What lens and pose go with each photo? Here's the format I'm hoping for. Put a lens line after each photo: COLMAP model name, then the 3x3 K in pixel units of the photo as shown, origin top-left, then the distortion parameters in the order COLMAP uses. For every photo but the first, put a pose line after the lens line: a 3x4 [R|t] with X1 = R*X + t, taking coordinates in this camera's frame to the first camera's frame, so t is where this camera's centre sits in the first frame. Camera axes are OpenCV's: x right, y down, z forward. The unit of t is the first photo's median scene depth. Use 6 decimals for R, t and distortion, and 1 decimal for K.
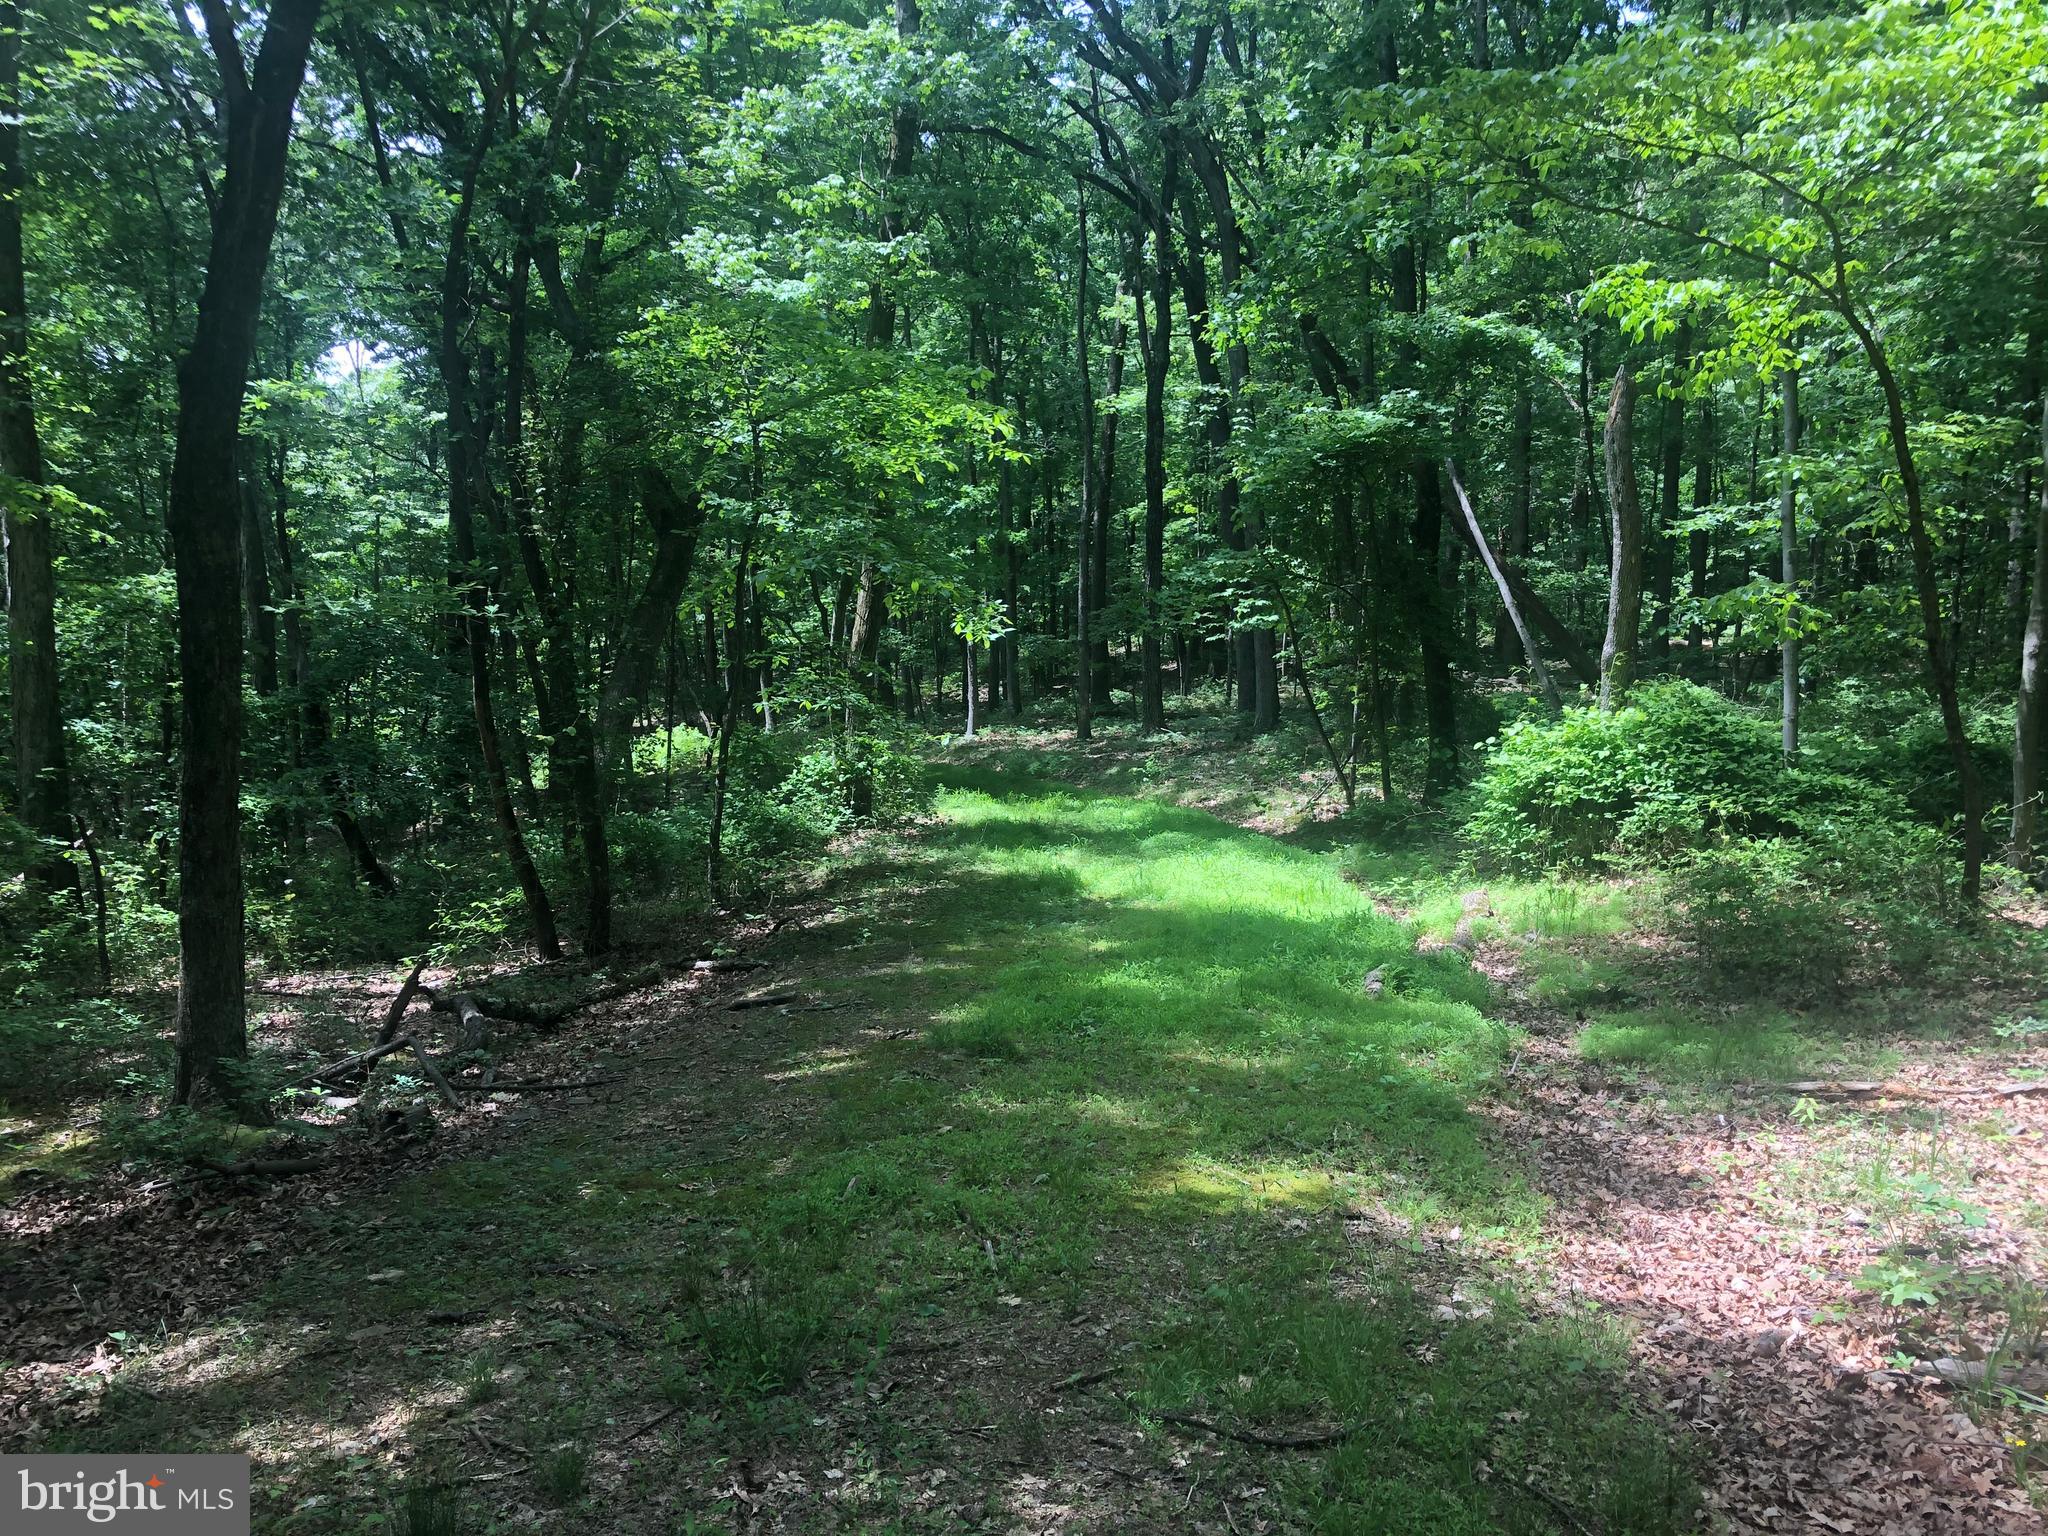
lens RADIAL K [[1653.7, 0, 1017.1], [0, 1653.7, 766.4], [0, 0, 1]] dist [0.009988, 0.000931]
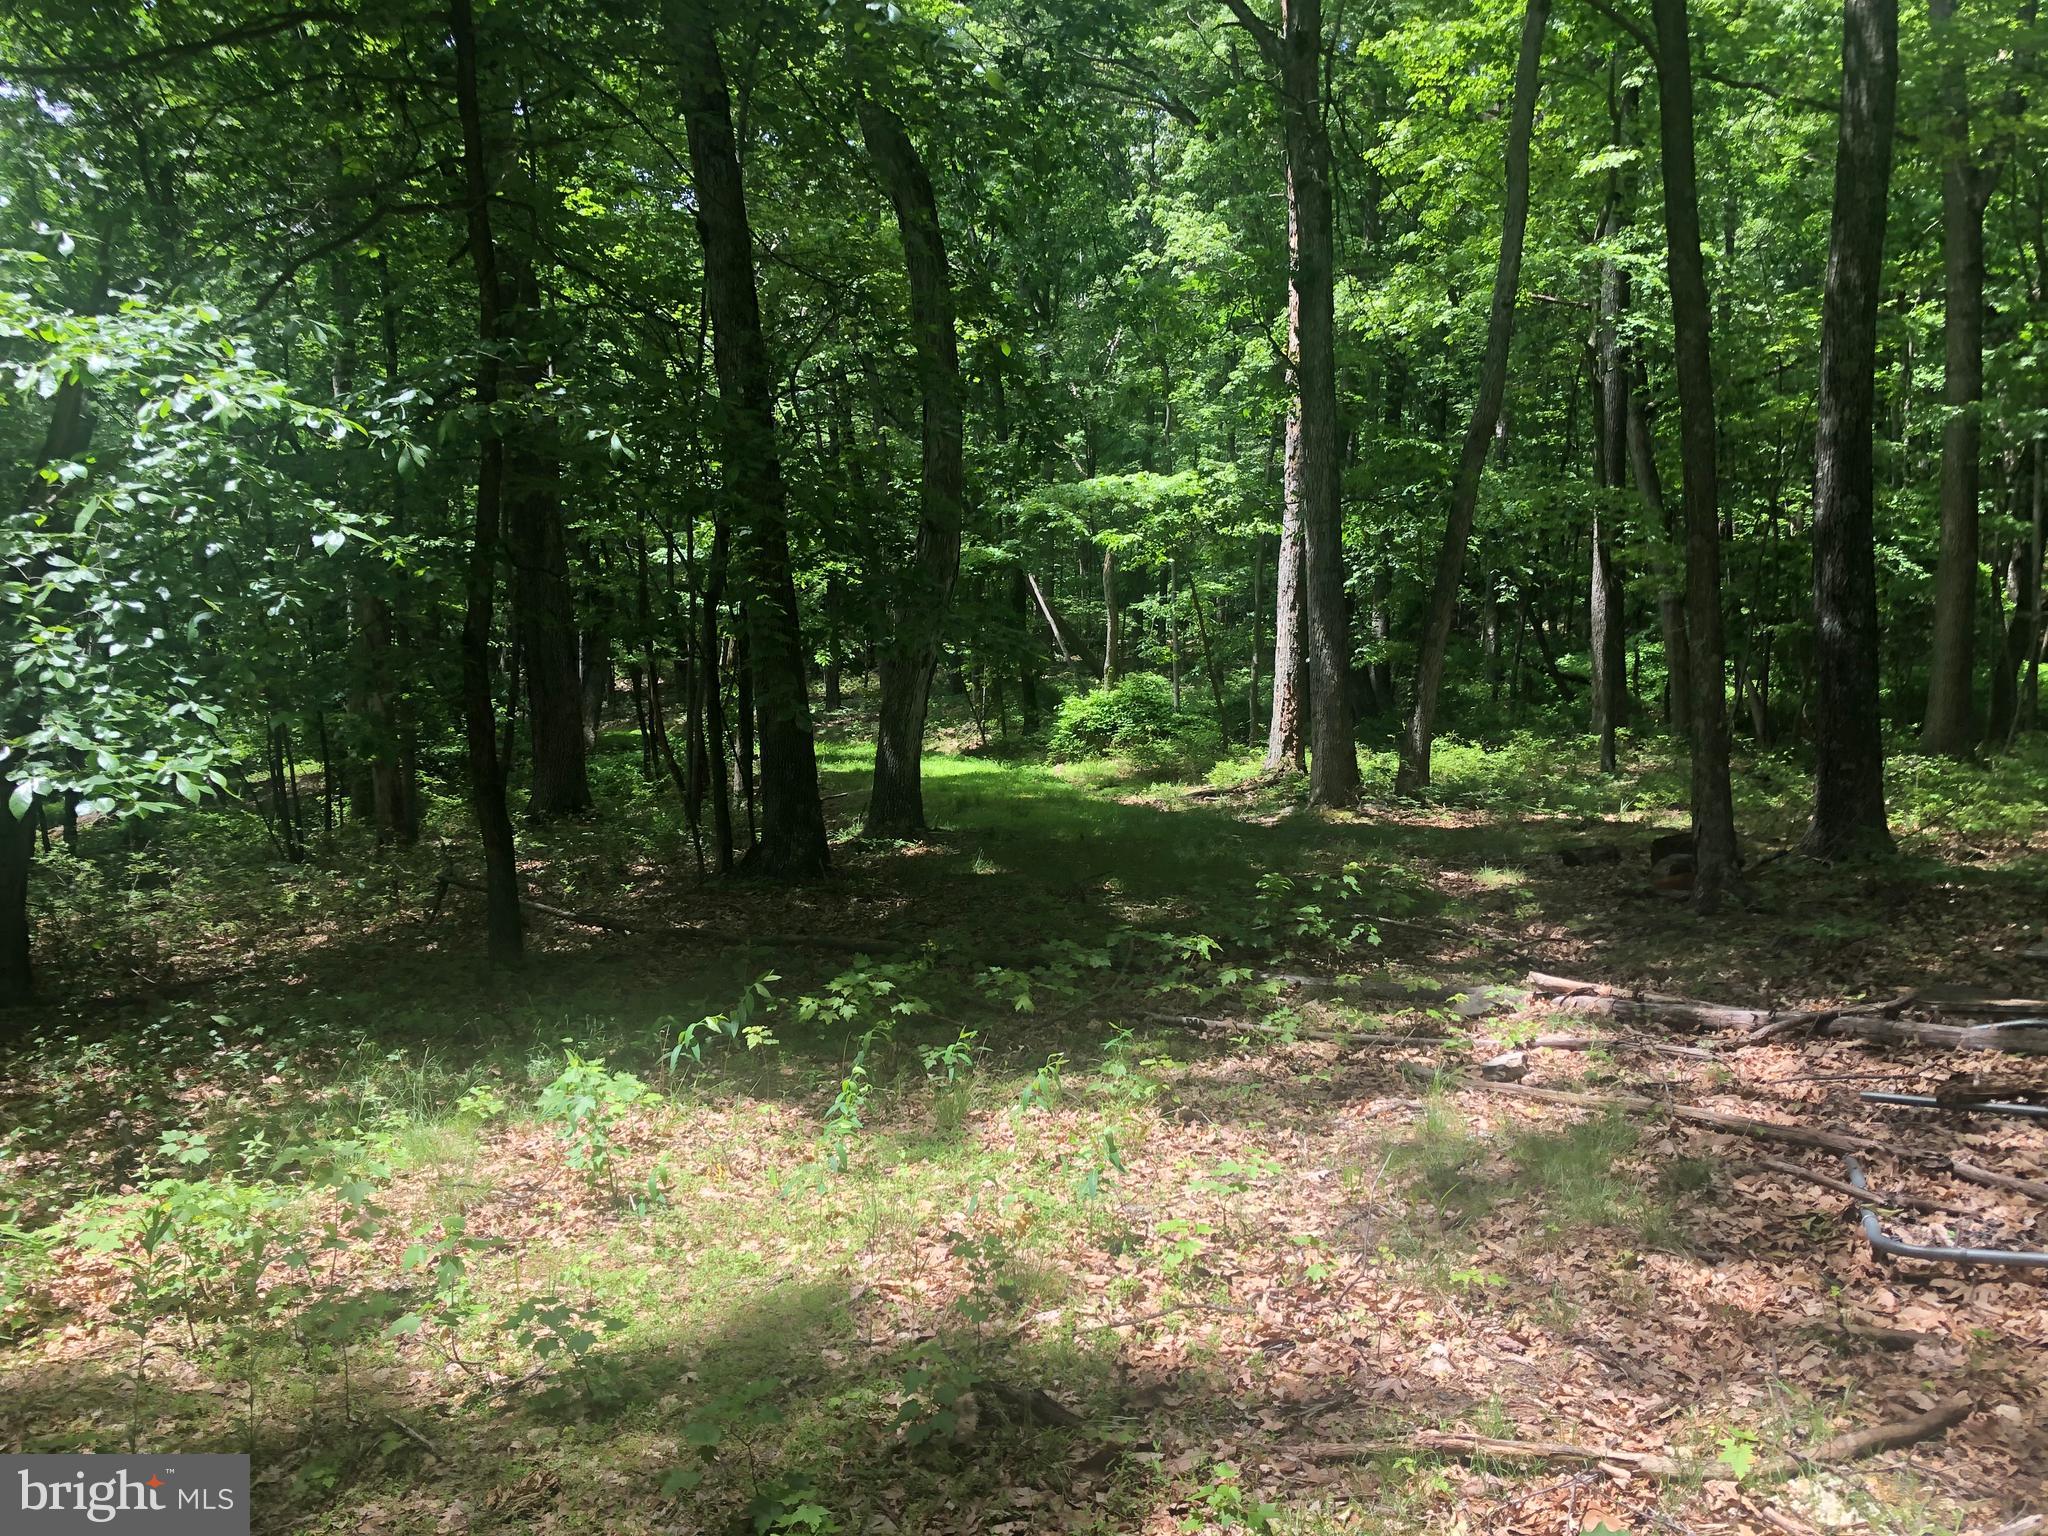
lens RADIAL K [[1653.7, 0, 1025.0], [0, 1653.7, 765.1], [0, 0, 1]] dist [0.009988, 0.000931]
pose [[0.958237, -0.023288, 0.285026, -0.435505], [0.021797, 0.999727, 0.008405, 0.050133], [-0.285144, -0.001841, 0.958483, -1.241472]]
